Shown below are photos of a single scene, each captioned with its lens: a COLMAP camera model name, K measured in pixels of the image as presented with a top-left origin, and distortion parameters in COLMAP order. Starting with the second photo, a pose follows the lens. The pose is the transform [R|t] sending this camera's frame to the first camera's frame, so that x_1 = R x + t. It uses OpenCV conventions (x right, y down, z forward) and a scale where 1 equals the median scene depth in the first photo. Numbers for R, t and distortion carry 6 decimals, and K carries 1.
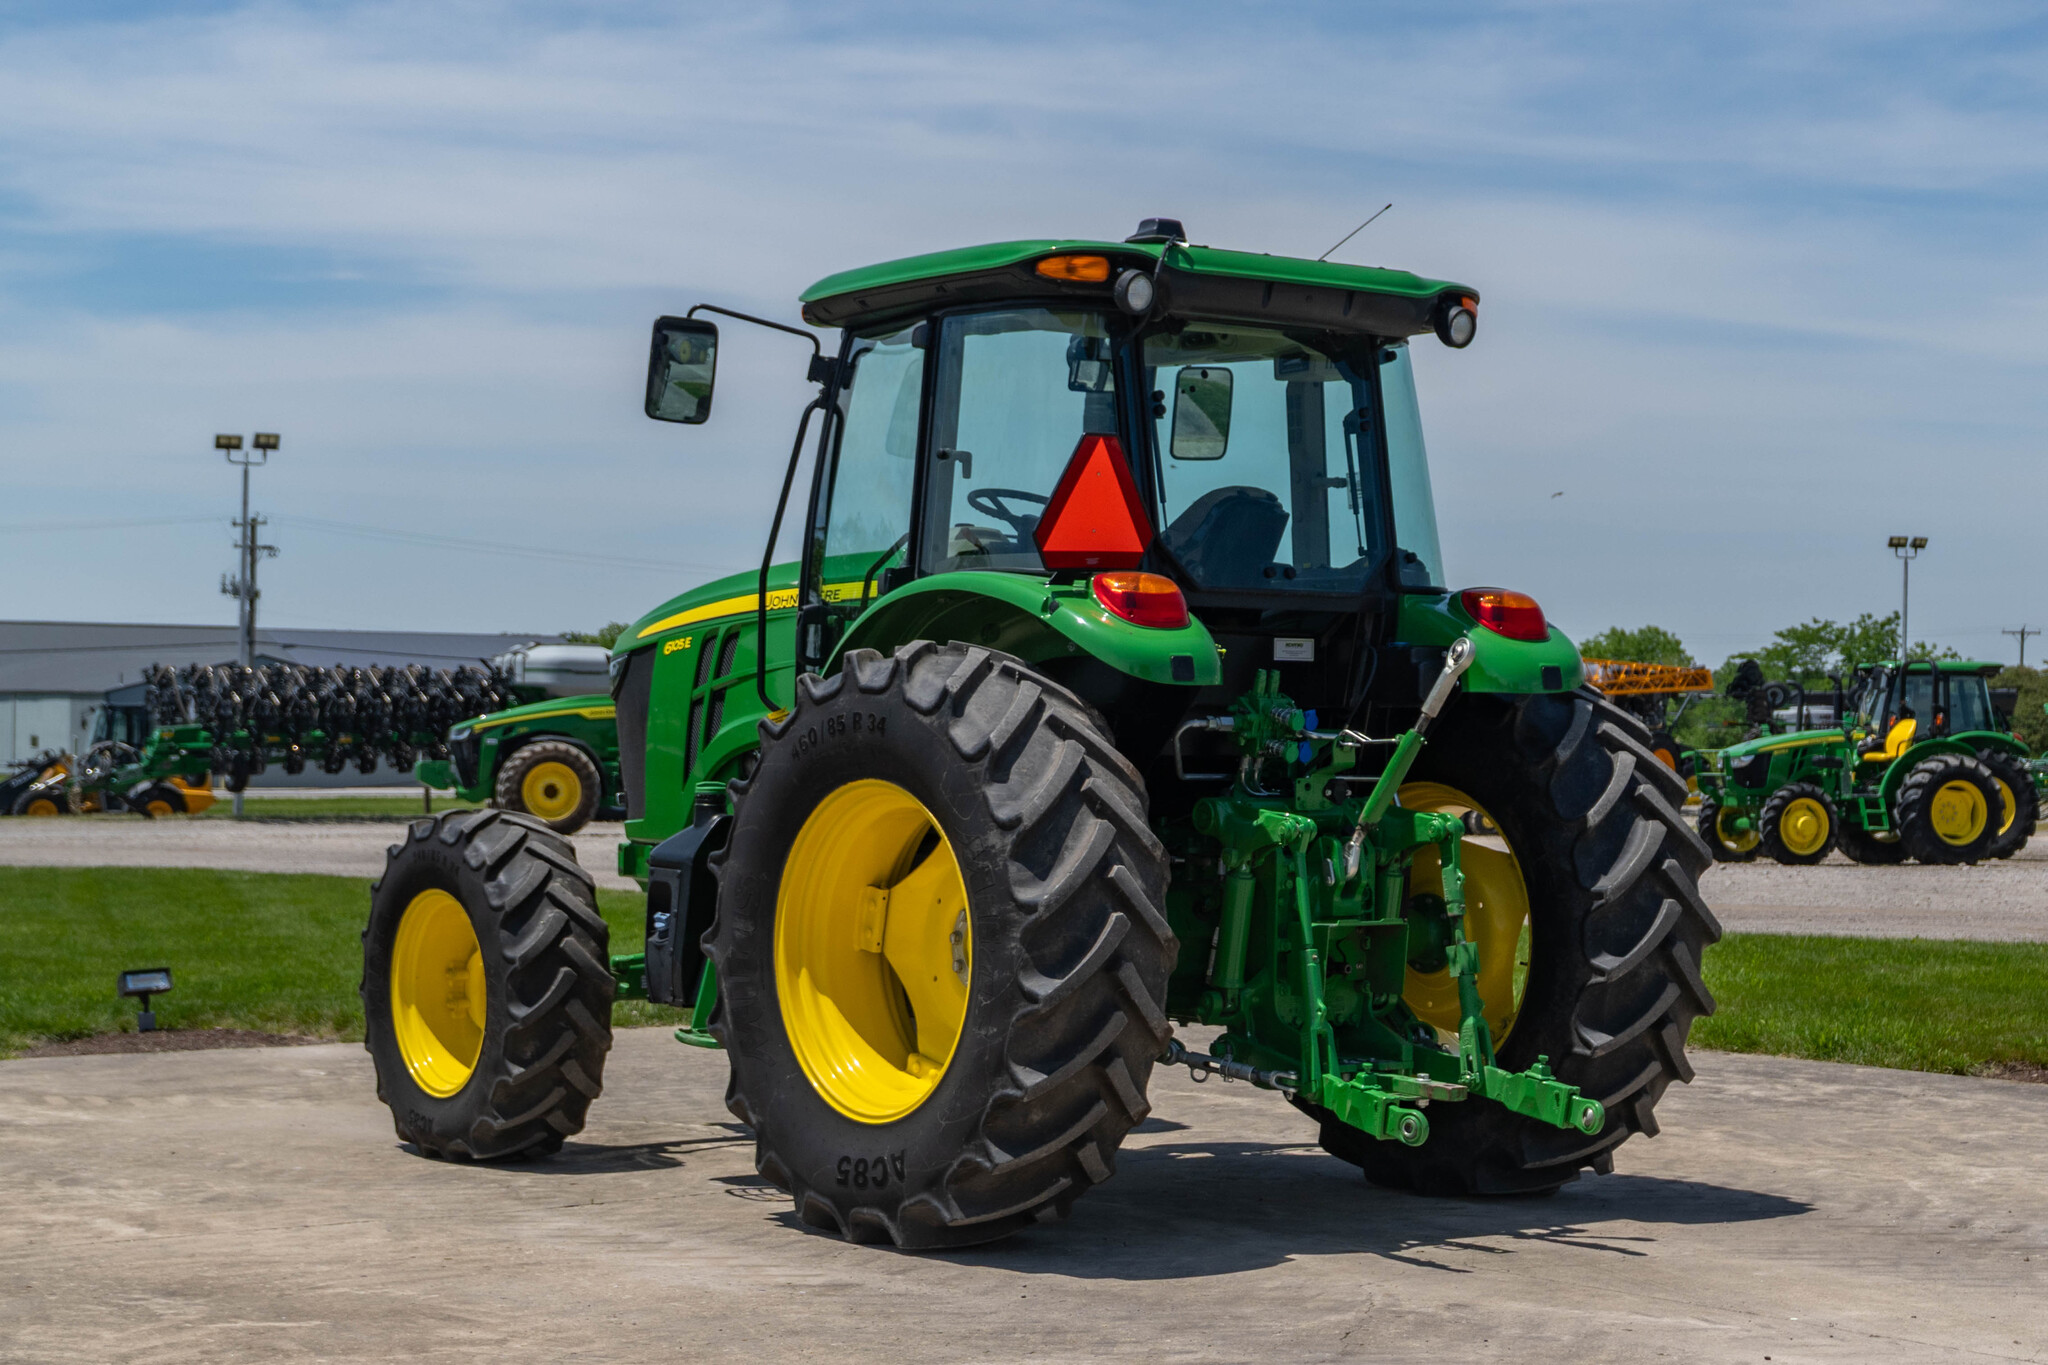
lens RADIAL K [[3764.8, 0, 1024.0], [0, 3764.8, 682.5], [0, 0, 1]] dist [0.038375, 0.102821]
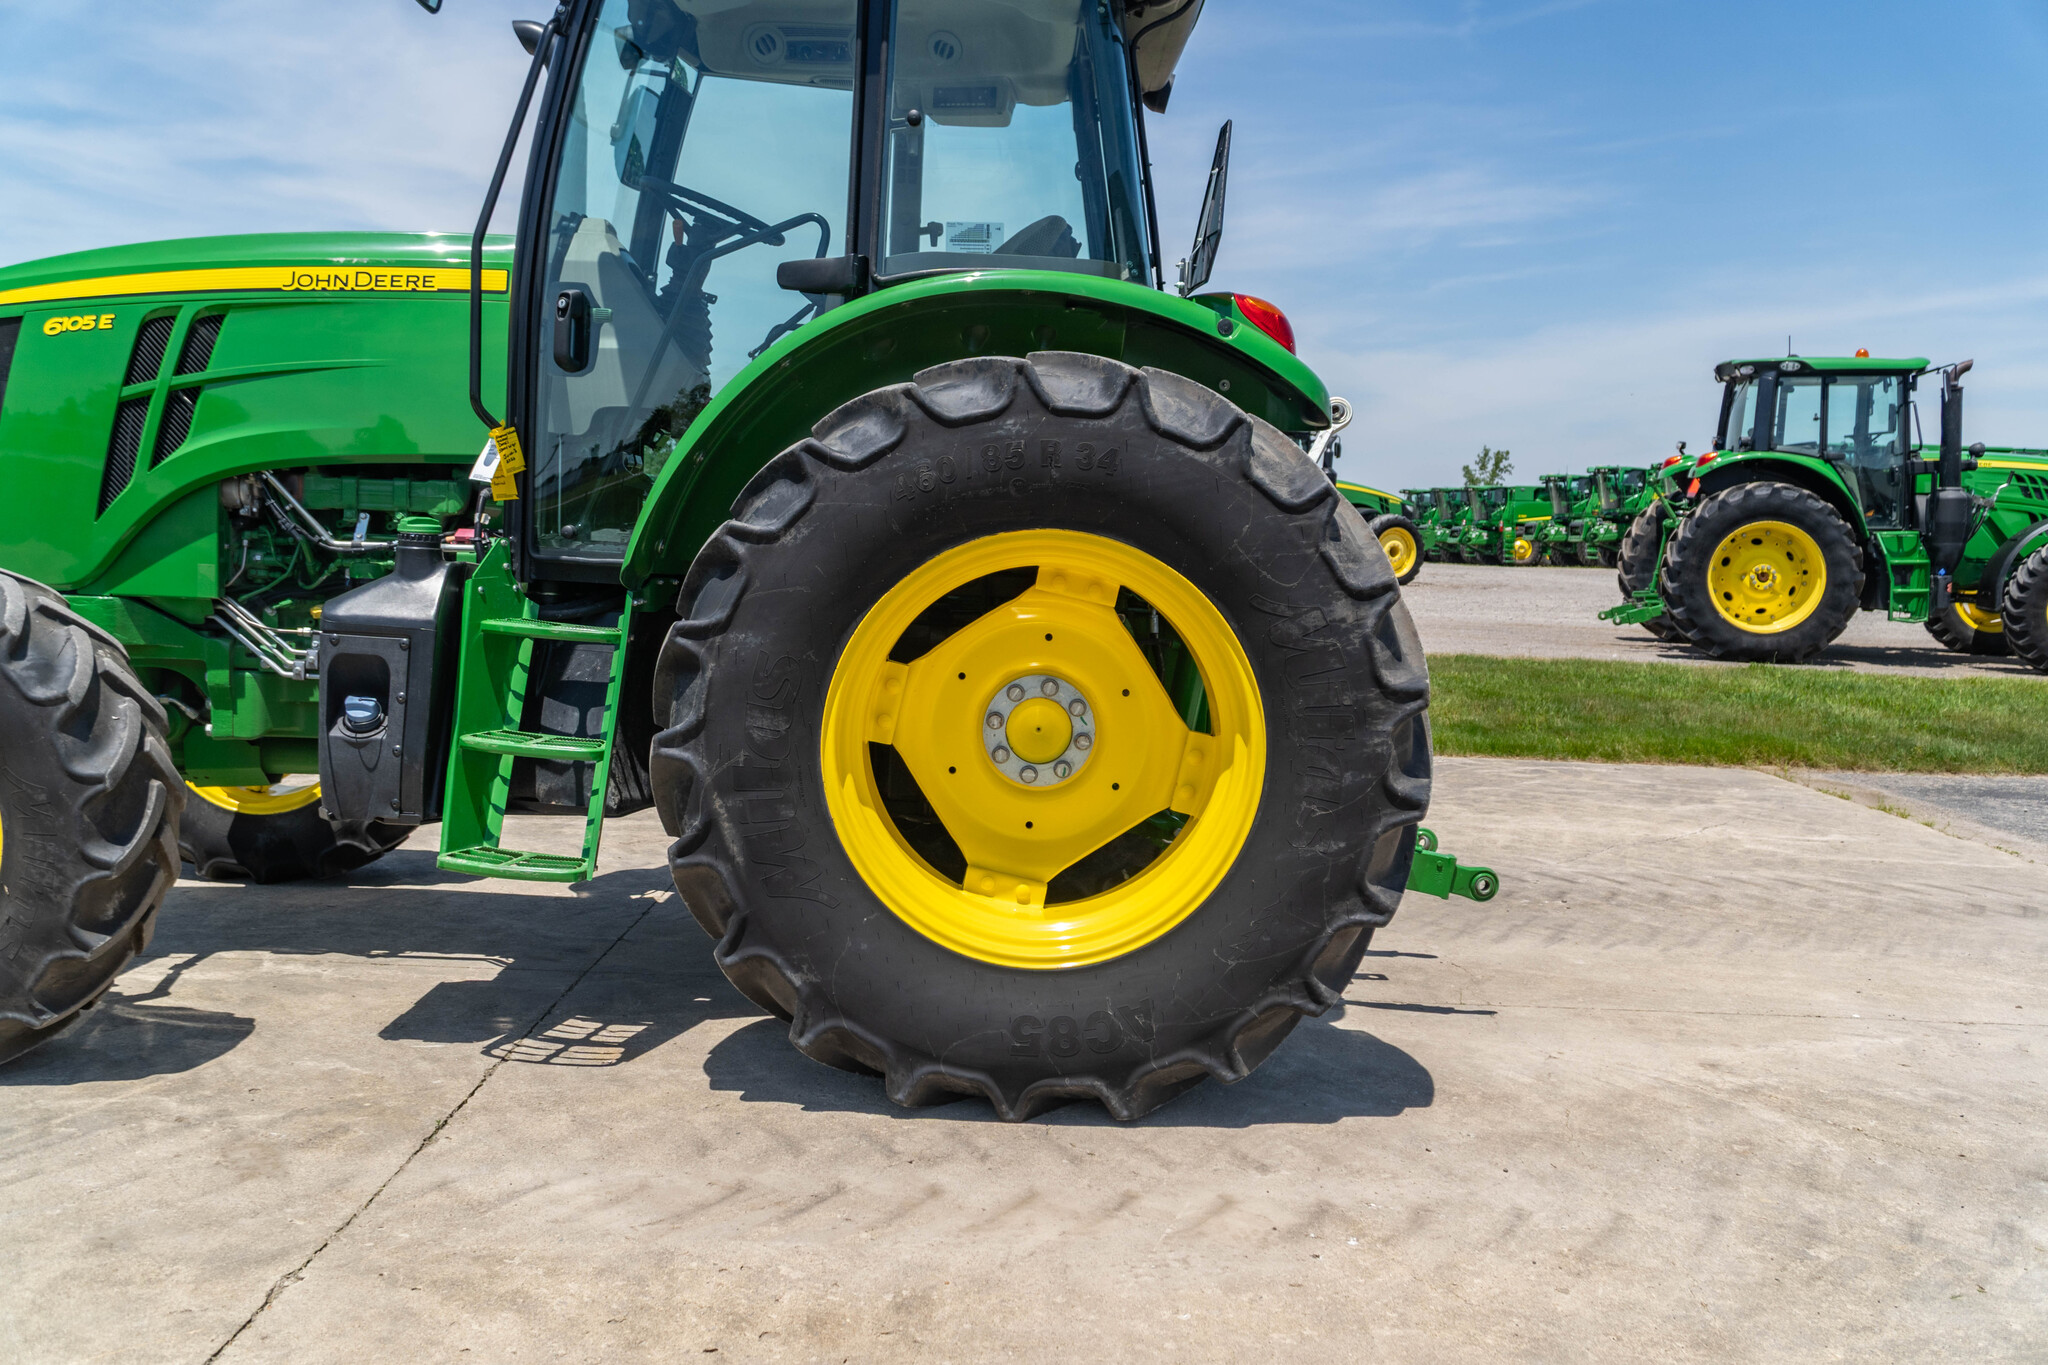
lens RADIAL K [[1767.1, 0, 1028.5], [0, 1767.1, 671.0], [0, 0, 1]] dist [0.031222, 0.003771]
pose [[0.586546, -0.051406, 0.808283, -0.331880], [-0.045032, 0.994370, 0.095920, 0.019735], [-0.808663, -0.092660, 0.580929, 0.780950]]
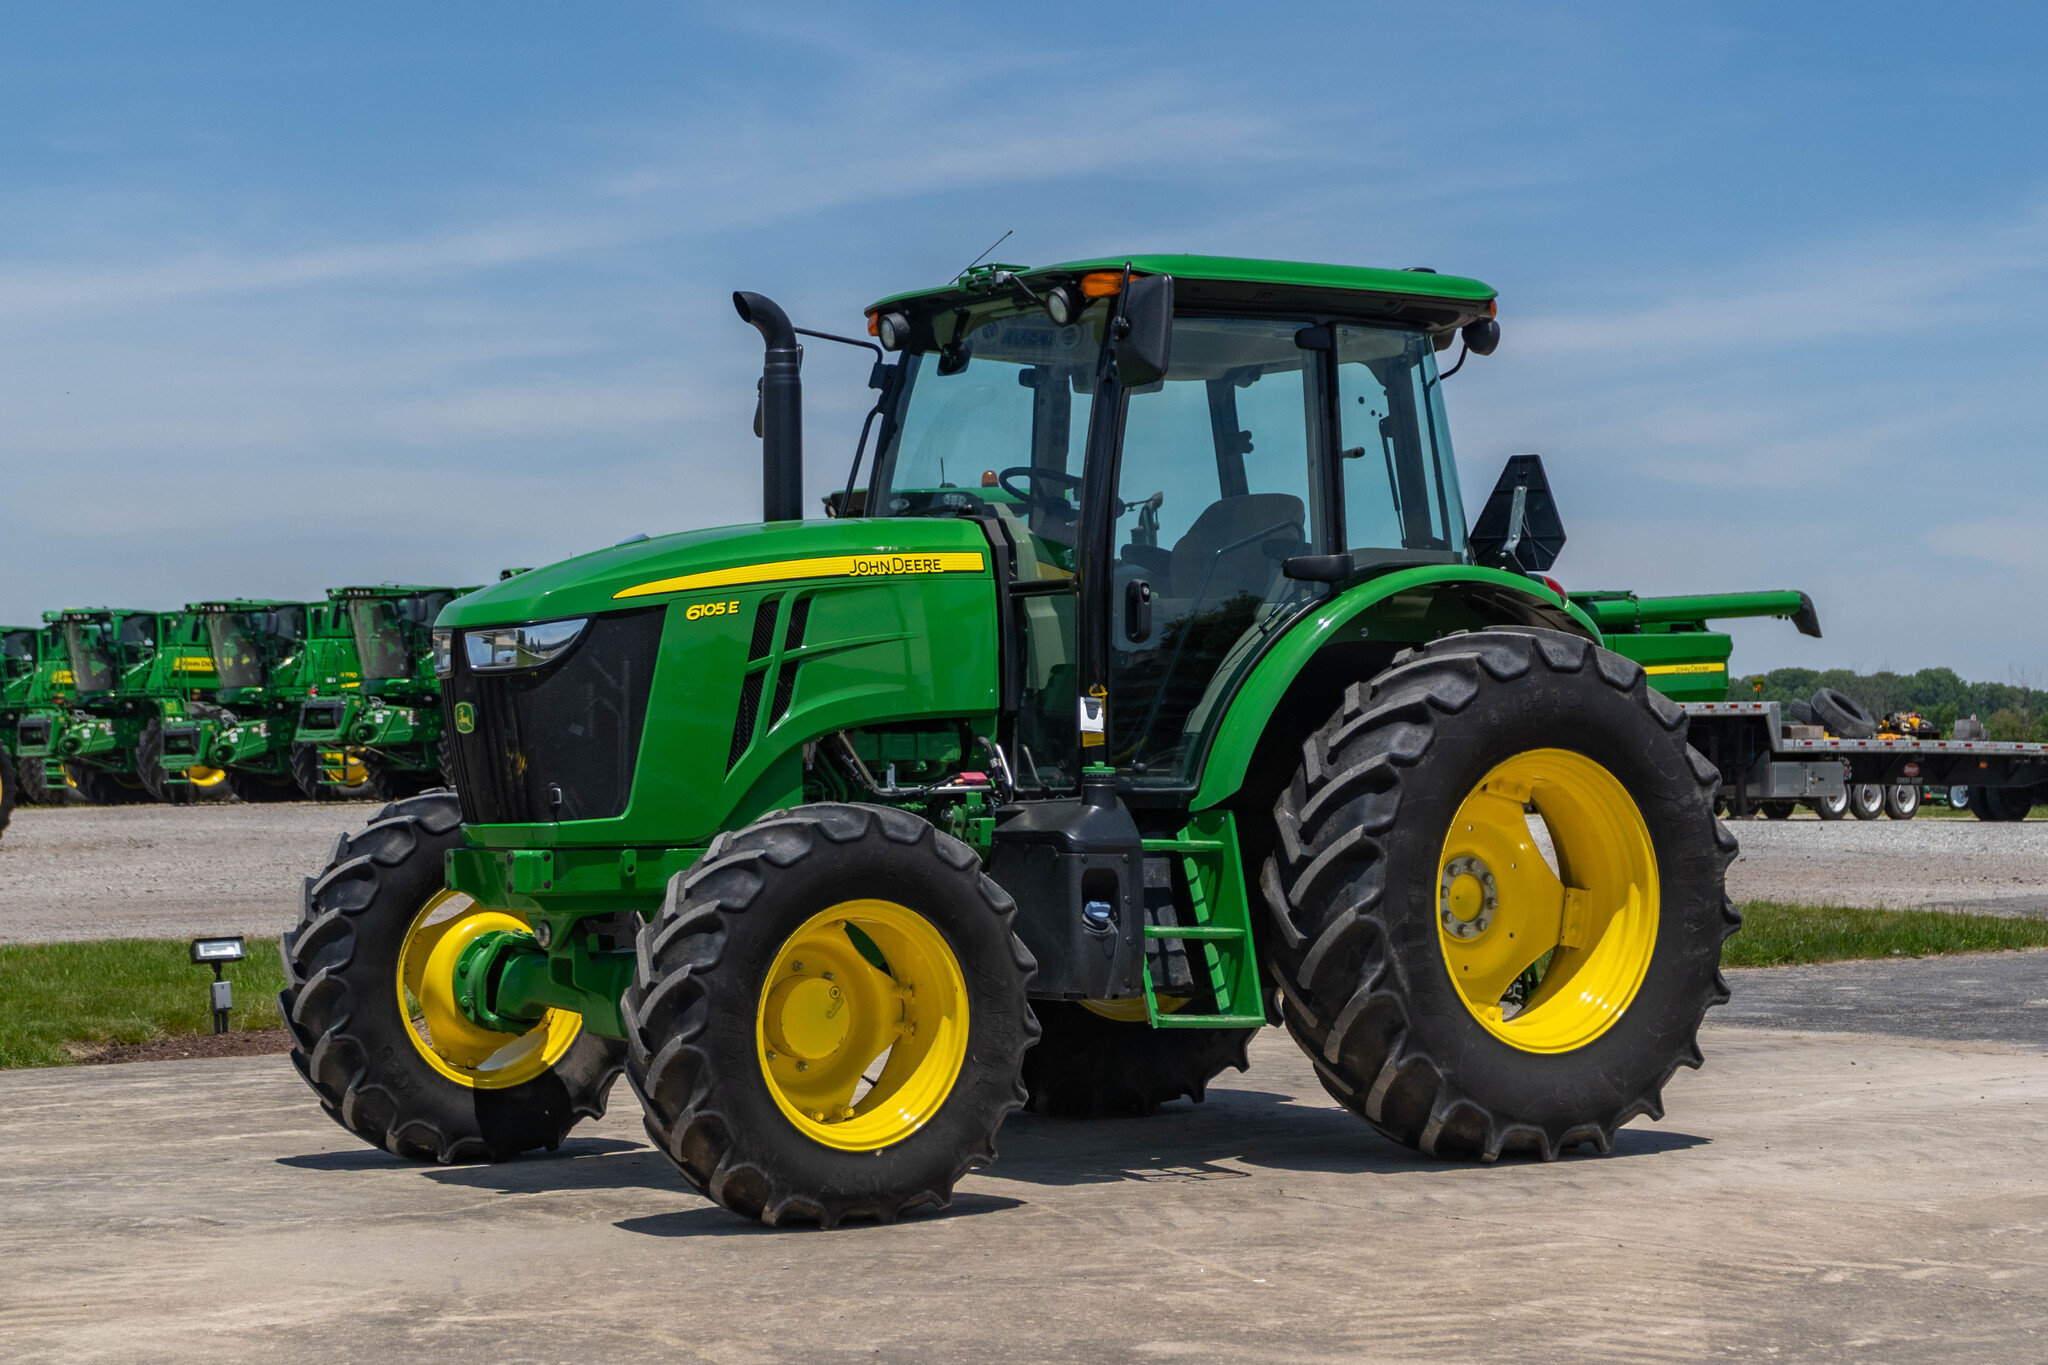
lens RADIAL K [[3764.8, 0, 1024.0], [0, 3764.8, 682.5], [0, 0, 1]] dist [0.038375, 0.102821]
pose [[0.021881, 0.012640, 0.999681, -1.155806], [-0.005817, 0.999905, -0.012515, 0.020680], [-0.999744, -0.005542, 0.021952, 1.116854]]
